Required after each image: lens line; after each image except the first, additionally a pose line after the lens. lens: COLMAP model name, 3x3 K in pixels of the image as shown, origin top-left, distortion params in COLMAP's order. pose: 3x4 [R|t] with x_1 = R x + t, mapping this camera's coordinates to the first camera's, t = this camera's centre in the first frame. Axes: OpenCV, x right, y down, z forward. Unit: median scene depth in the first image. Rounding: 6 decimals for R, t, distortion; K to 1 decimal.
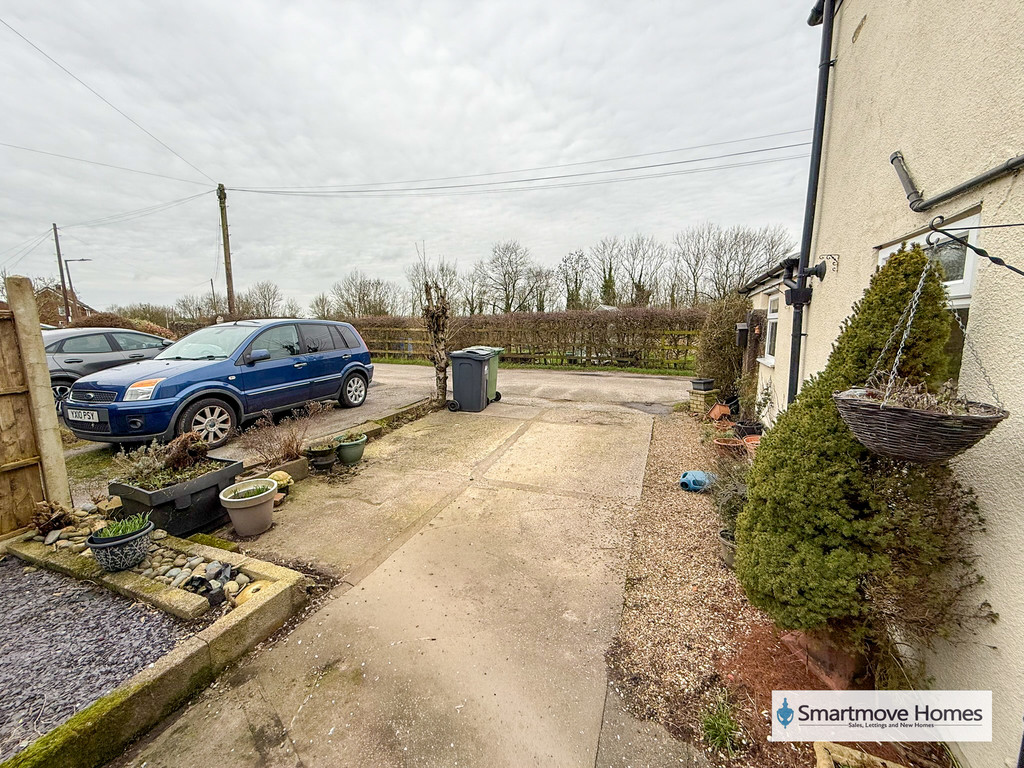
lens RADIAL K [[407.6, 0, 509.9], [0, 407.6, 383.0], [0, 0, 1]] dist [-0.000464, -0.000370]
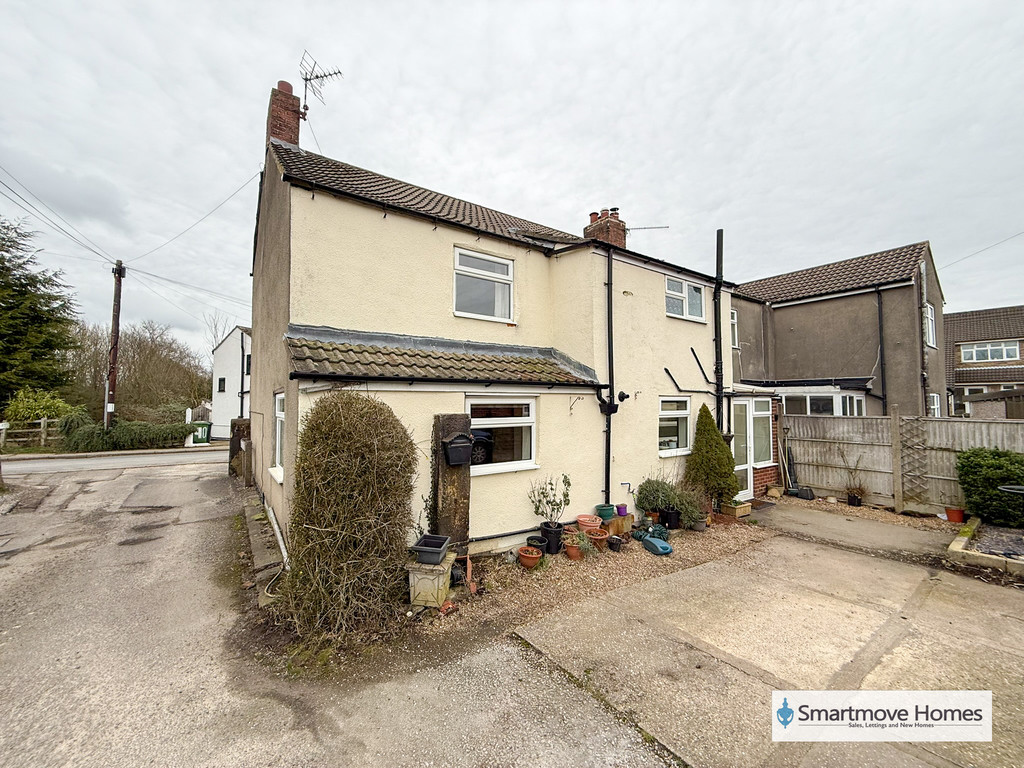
lens RADIAL K [[407.6, 0, 509.9], [0, 407.6, 383.0], [0, 0, 1]] dist [-0.000464, -0.000370]
pose [[-0.843610, 0.022929, 0.536466, 0.155919], [0.075724, 0.994183, 0.076586, -0.443372], [-0.531590, 0.105232, -0.840439, 2.436676]]
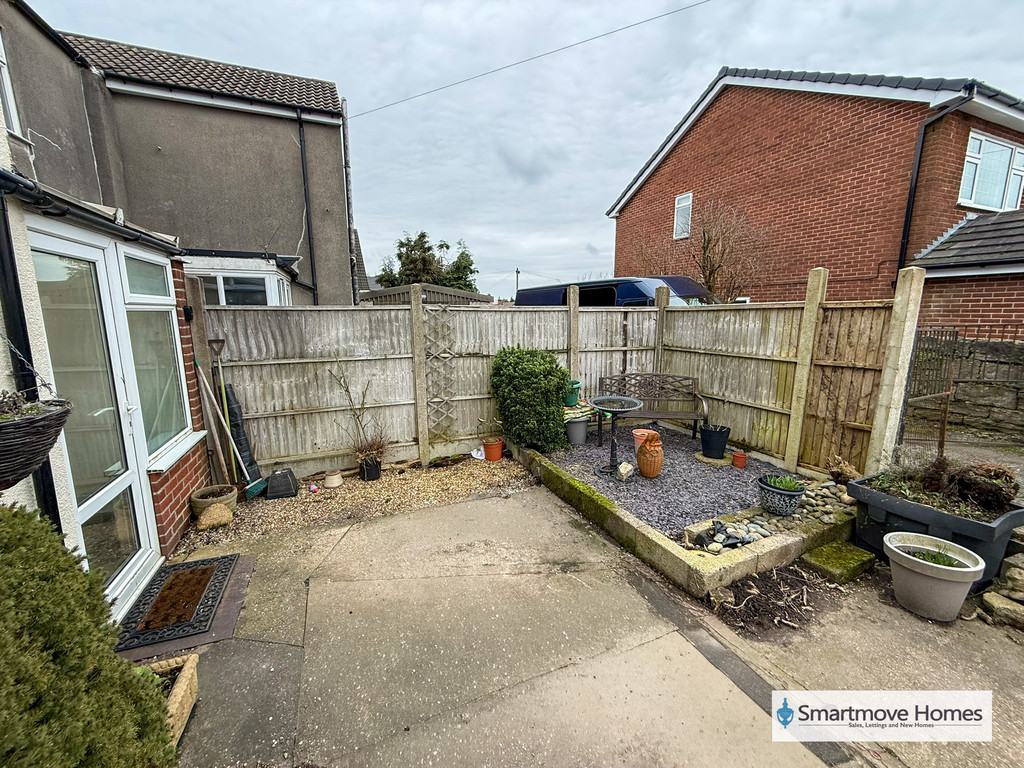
lens RADIAL K [[407.6, 0, 509.9], [0, 407.6, 383.0], [0, 0, 1]] dist [-0.000464, -0.000370]
pose [[-0.703839, 0.123924, -0.699467, 0.274618], [-0.101527, 0.957008, 0.271714, -0.111436], [0.703067, 0.262257, -0.660998, 0.755906]]
